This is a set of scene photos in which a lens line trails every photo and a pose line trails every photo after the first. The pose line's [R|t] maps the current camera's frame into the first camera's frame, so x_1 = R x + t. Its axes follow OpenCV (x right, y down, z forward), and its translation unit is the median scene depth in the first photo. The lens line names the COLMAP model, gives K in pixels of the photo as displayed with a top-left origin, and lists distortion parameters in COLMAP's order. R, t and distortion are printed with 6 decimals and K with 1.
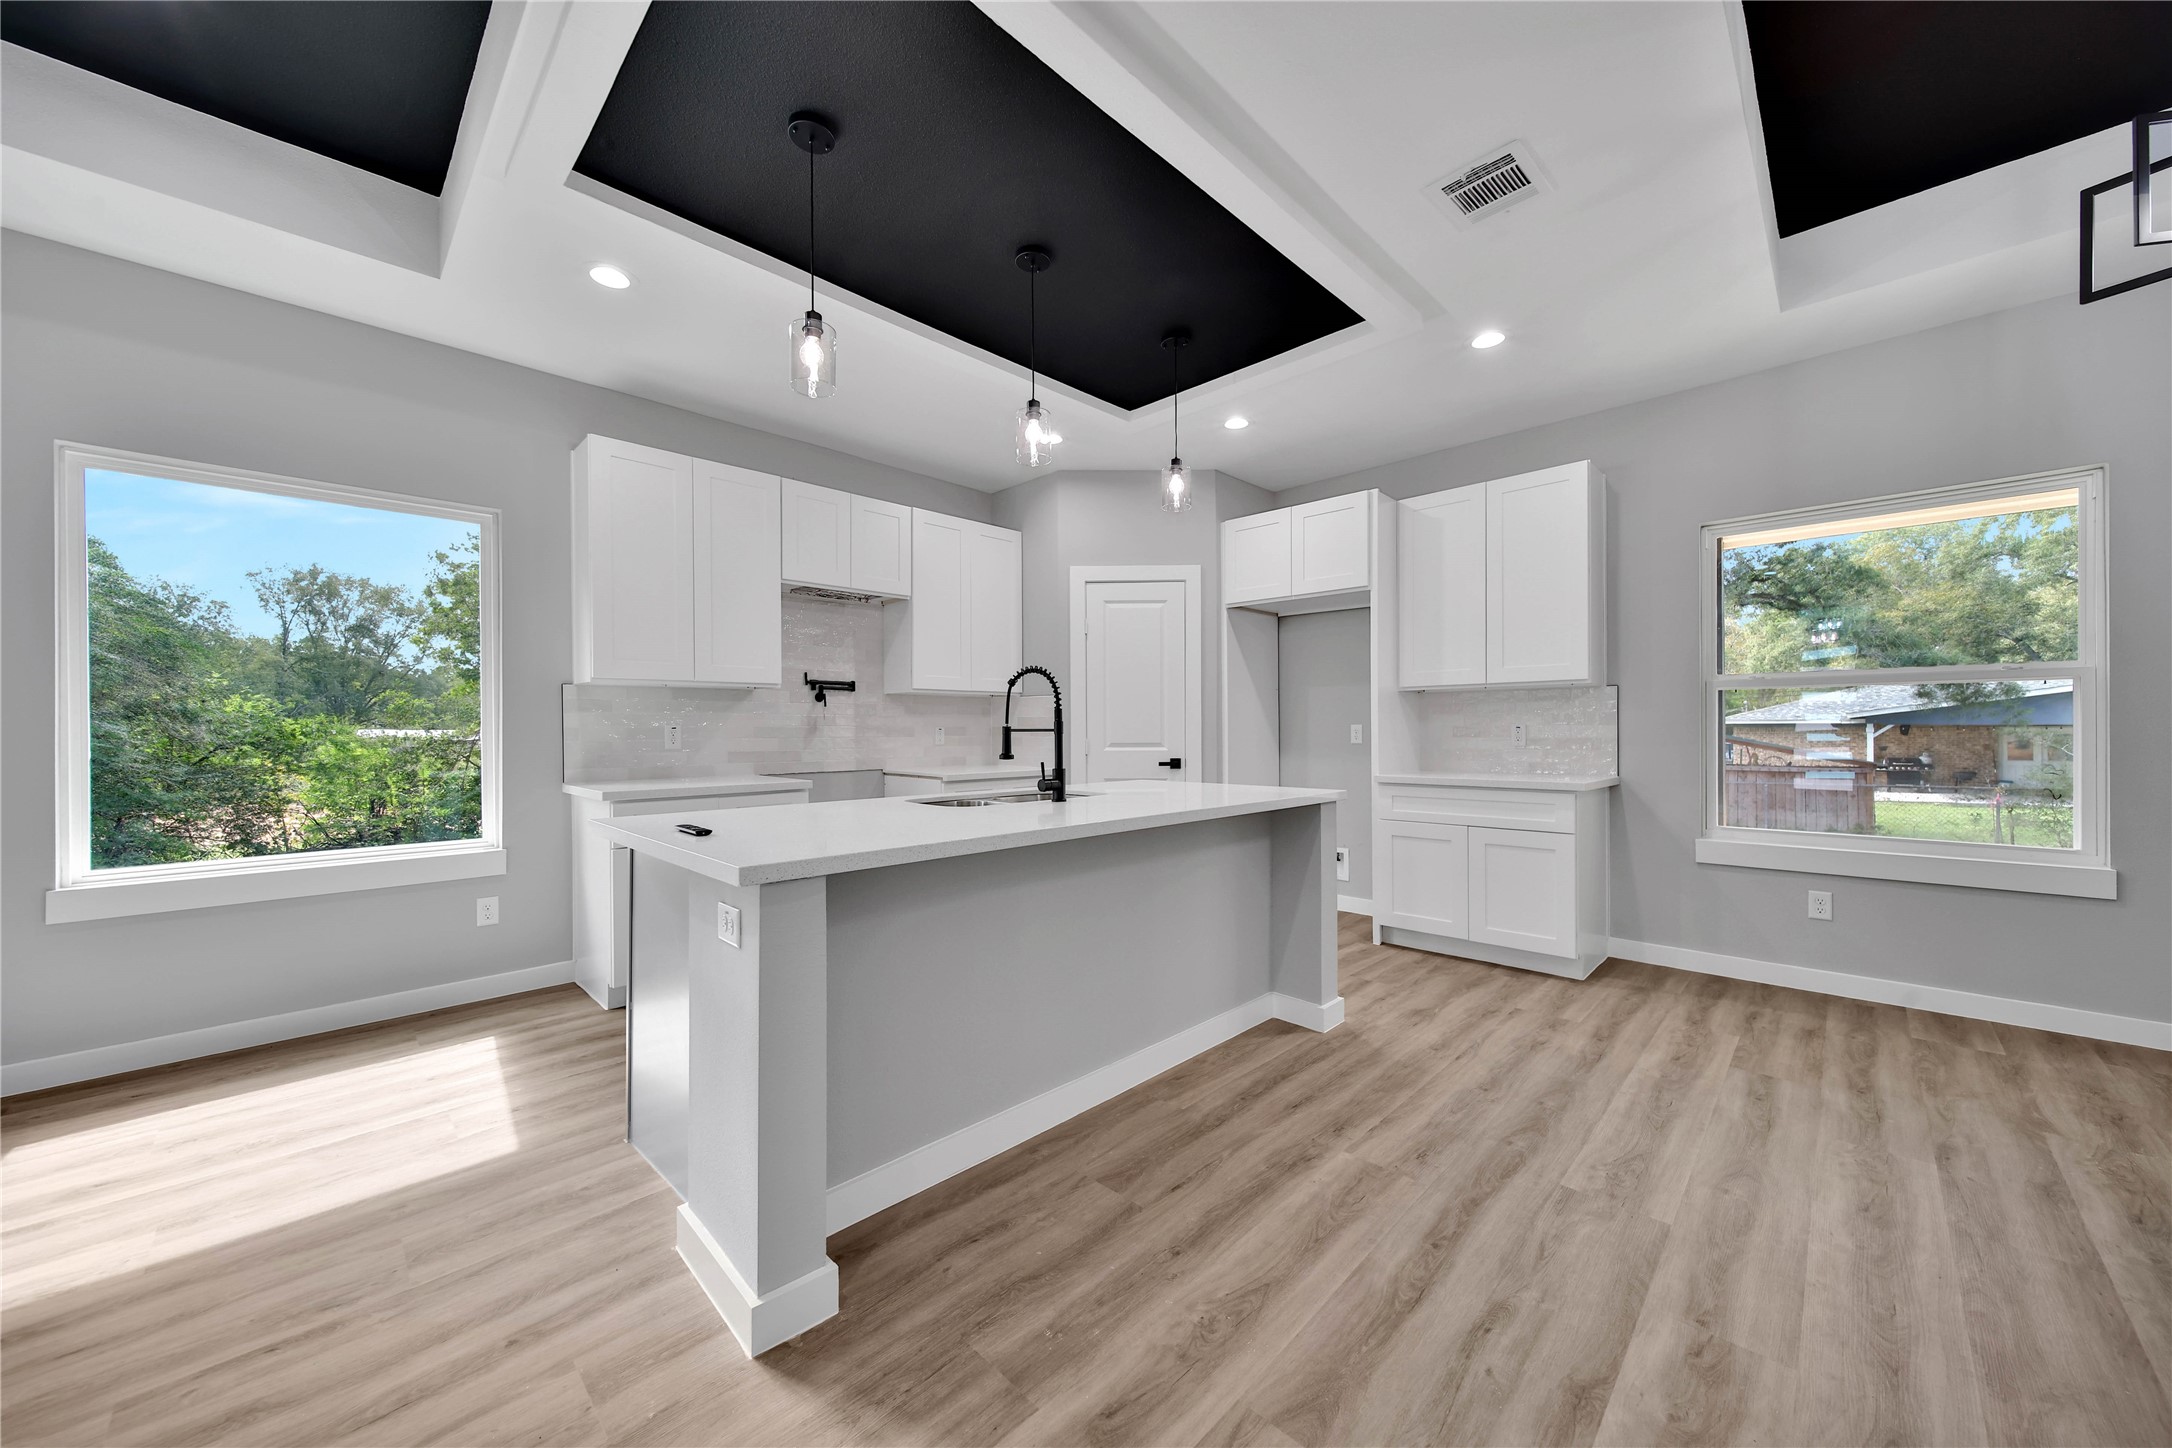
lens RADIAL K [[774.6, 0, 1091.9], [0, 774.6, 730.4], [0, 0, 1]] dist [0.000910, -0.001519]
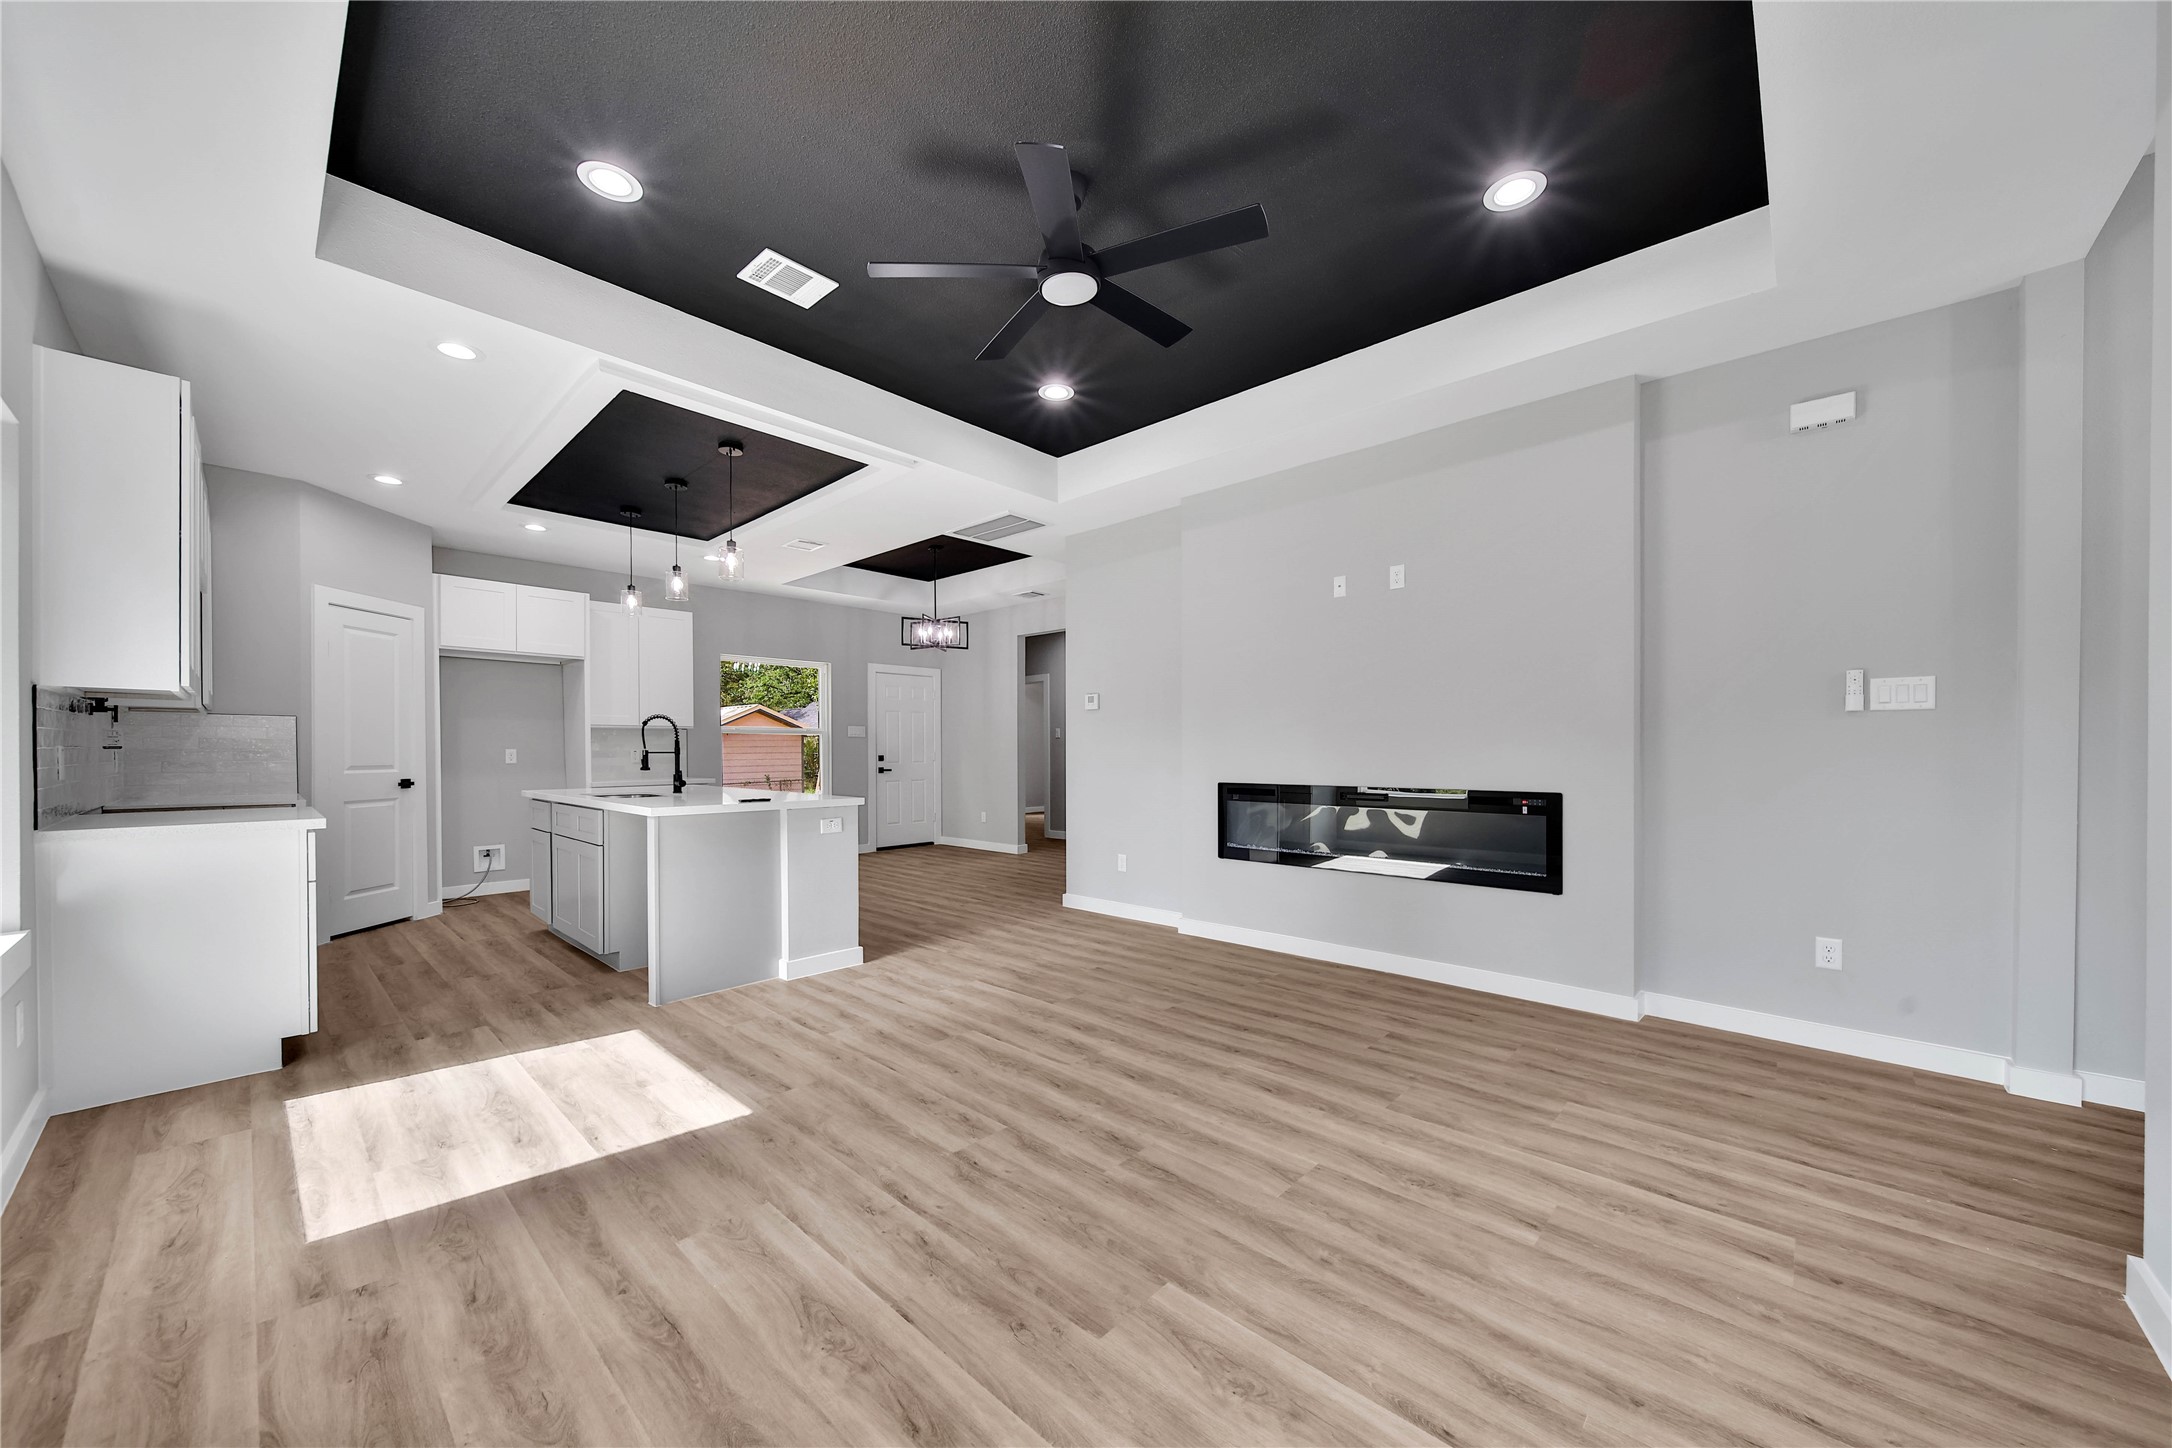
lens RADIAL K [[774.6, 0, 1066.1], [0, 774.6, 756.9], [0, 0, 1]] dist [0.000910, -0.001519]
pose [[-0.009021, -0.003710, 0.999952, -1.440156], [0.002542, 0.999990, 0.003733, 0.004613], [-0.999956, 0.002576, -0.009011, 0.107591]]
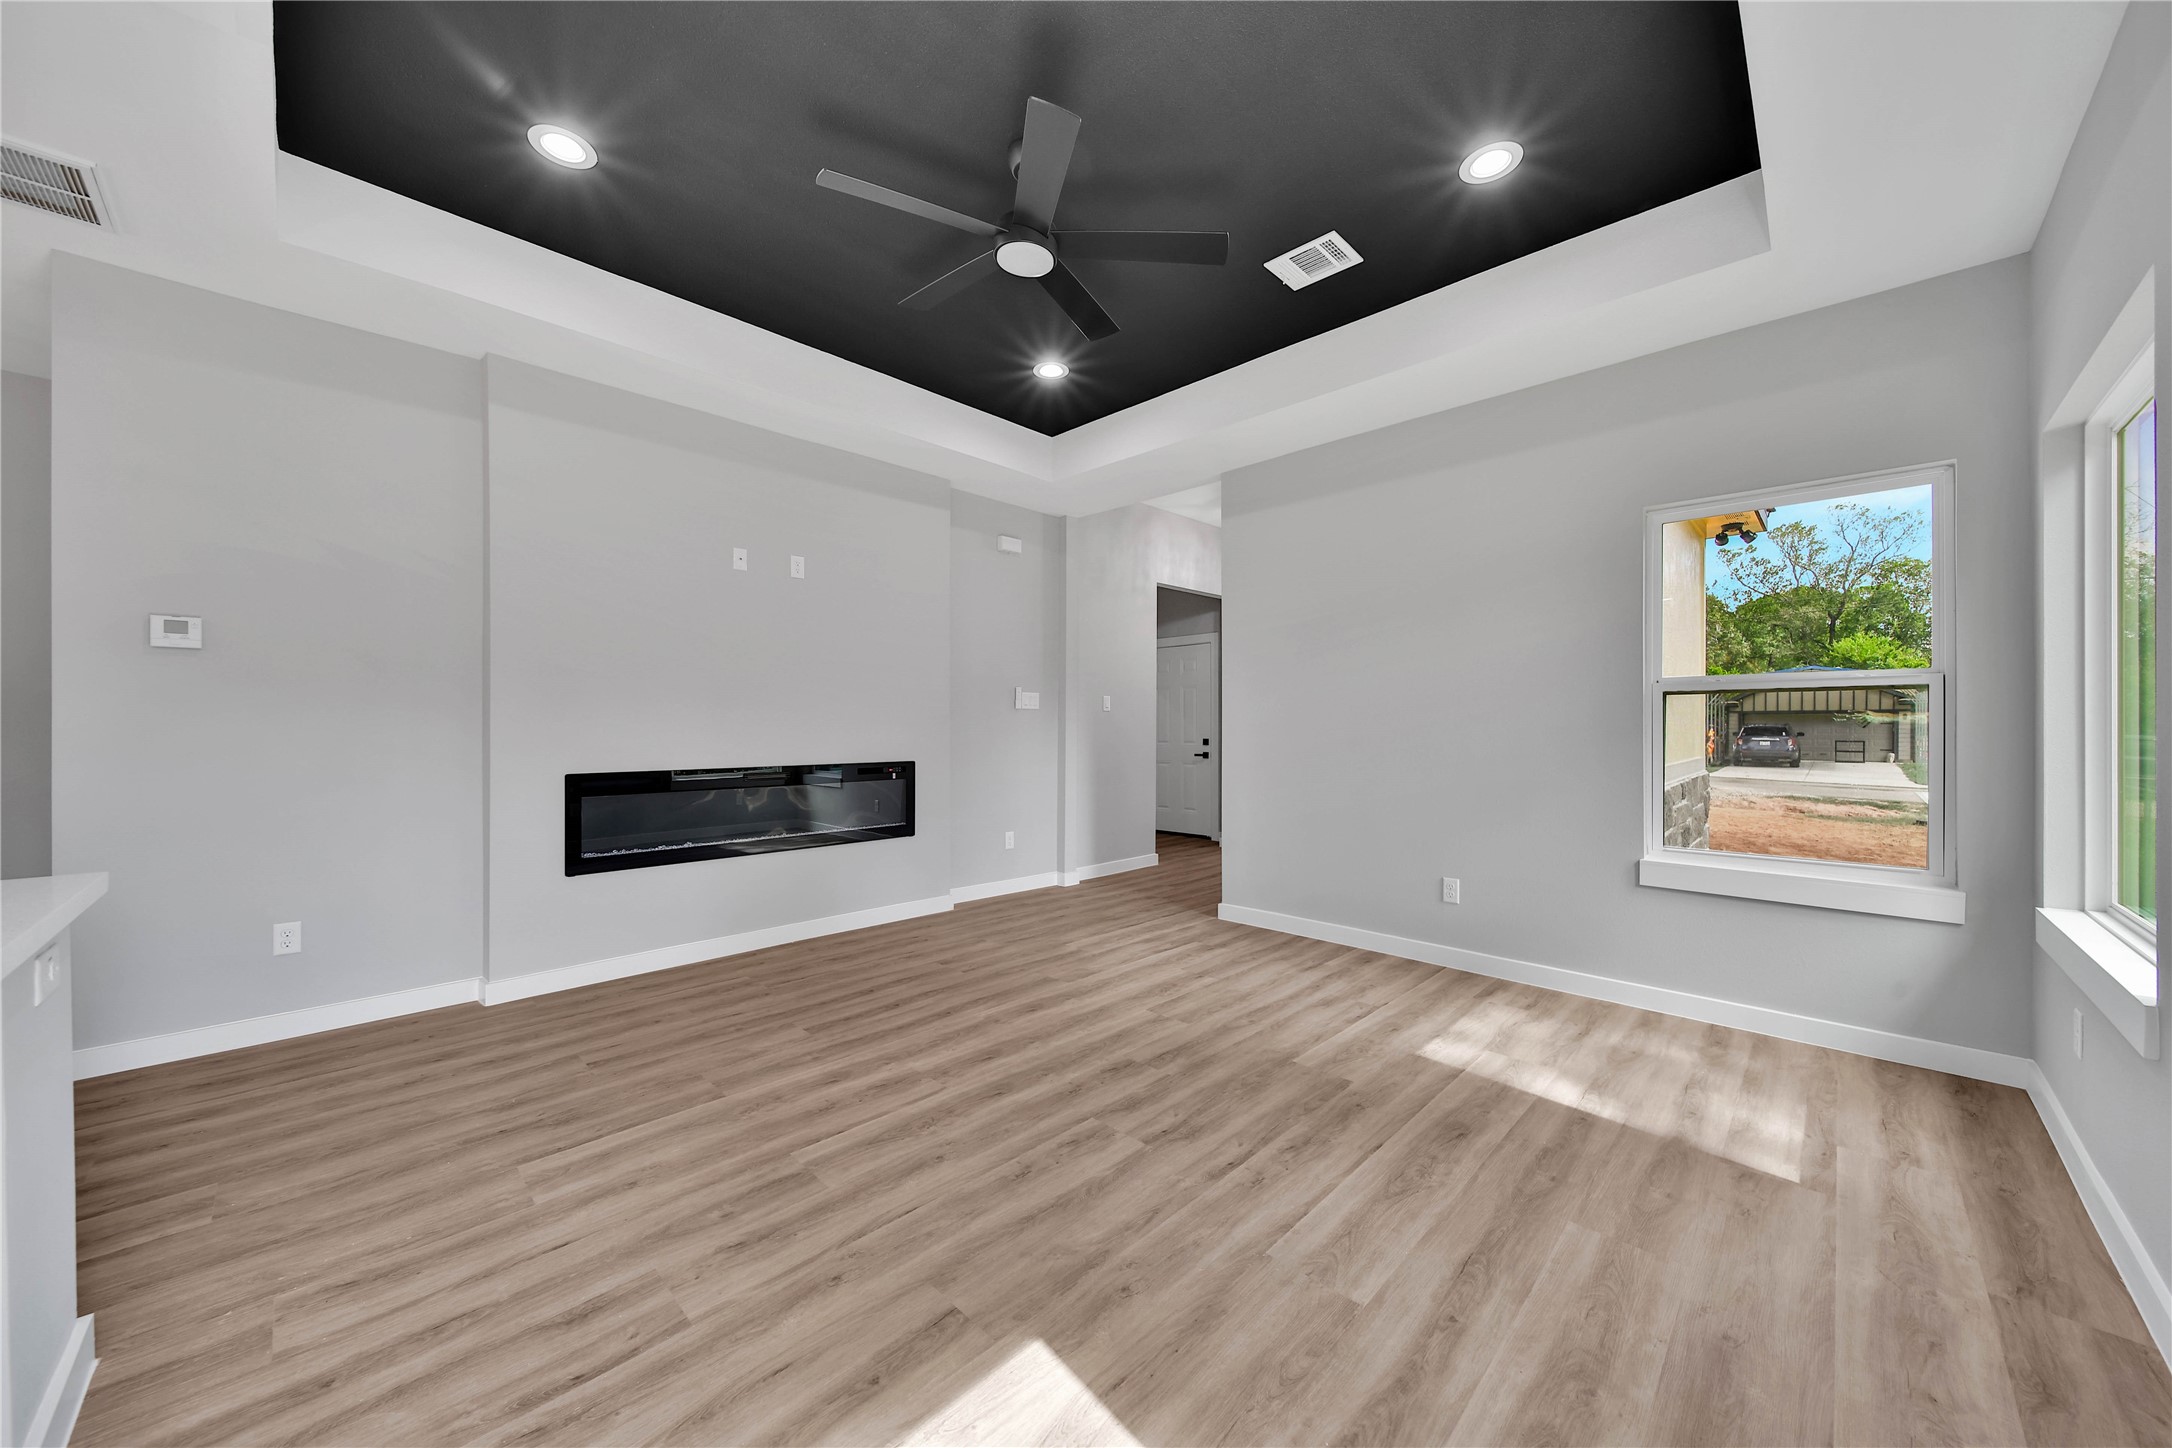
lens RADIAL K [[774.6, 0, 1080.1], [0, 774.6, 728.0], [0, 0, 1]] dist [0.000910, -0.001519]
pose [[-0.999951, 0.004637, 0.008702, -0.730507], [0.004653, 0.999988, 0.001794, -0.003031], [-0.008694, 0.001834, -0.999961, 0.844616]]
